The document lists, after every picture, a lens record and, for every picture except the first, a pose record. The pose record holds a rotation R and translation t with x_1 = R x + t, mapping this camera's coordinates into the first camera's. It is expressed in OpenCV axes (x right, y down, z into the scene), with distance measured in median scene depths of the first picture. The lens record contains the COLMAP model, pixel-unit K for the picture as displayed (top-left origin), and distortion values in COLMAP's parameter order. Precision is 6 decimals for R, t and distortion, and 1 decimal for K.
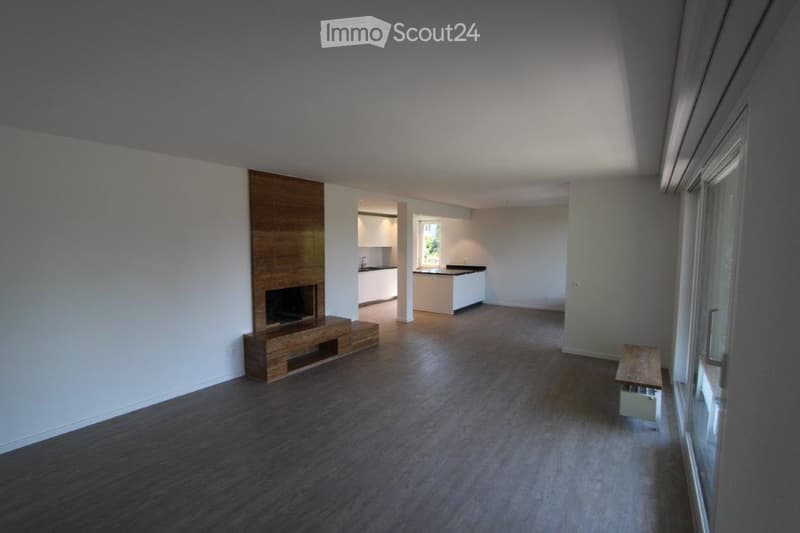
lens RADIAL K [[368.0, 0, 403.8], [0, 368.0, 269.7], [0, 0, 1]] dist [-0.004209, 0.000459]
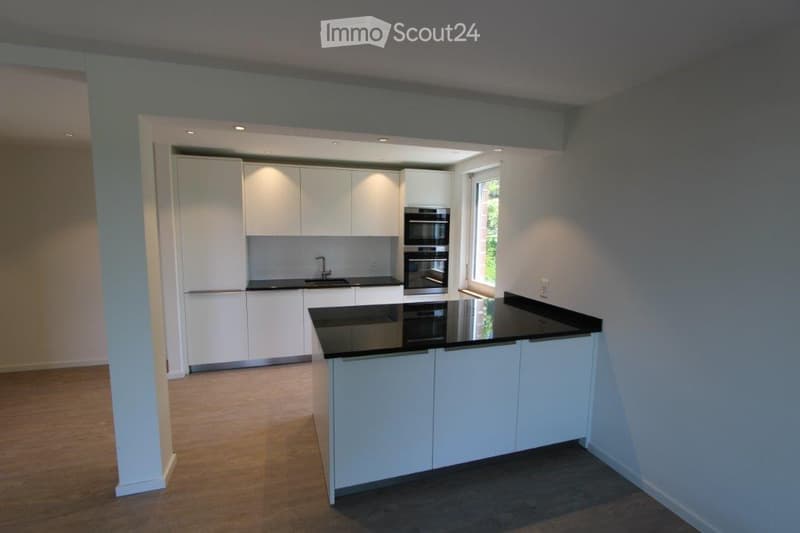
lens RADIAL K [[368.0, 0, 393.8], [0, 368.0, 265.9], [0, 0, 1]] dist [-0.004209, 0.000459]
pose [[0.765981, 0.065338, -0.639534, 0.273222], [-0.051975, 0.997859, 0.039696, -0.048276], [0.640758, 0.002833, 0.767737, 0.711138]]
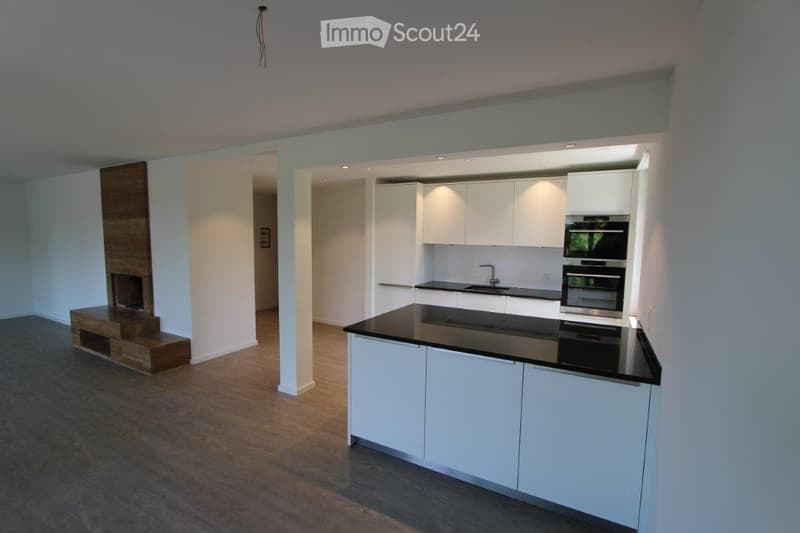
lens RADIAL K [[368.0, 0, 407.5], [0, 368.0, 268.4], [0, 0, 1]] dist [-0.004209, 0.000459]
pose [[0.071496, 0.079244, -0.994288, 0.393485], [-0.090037, 0.993282, 0.072689, -0.058558], [0.993369, 0.084326, 0.078151, 0.868711]]
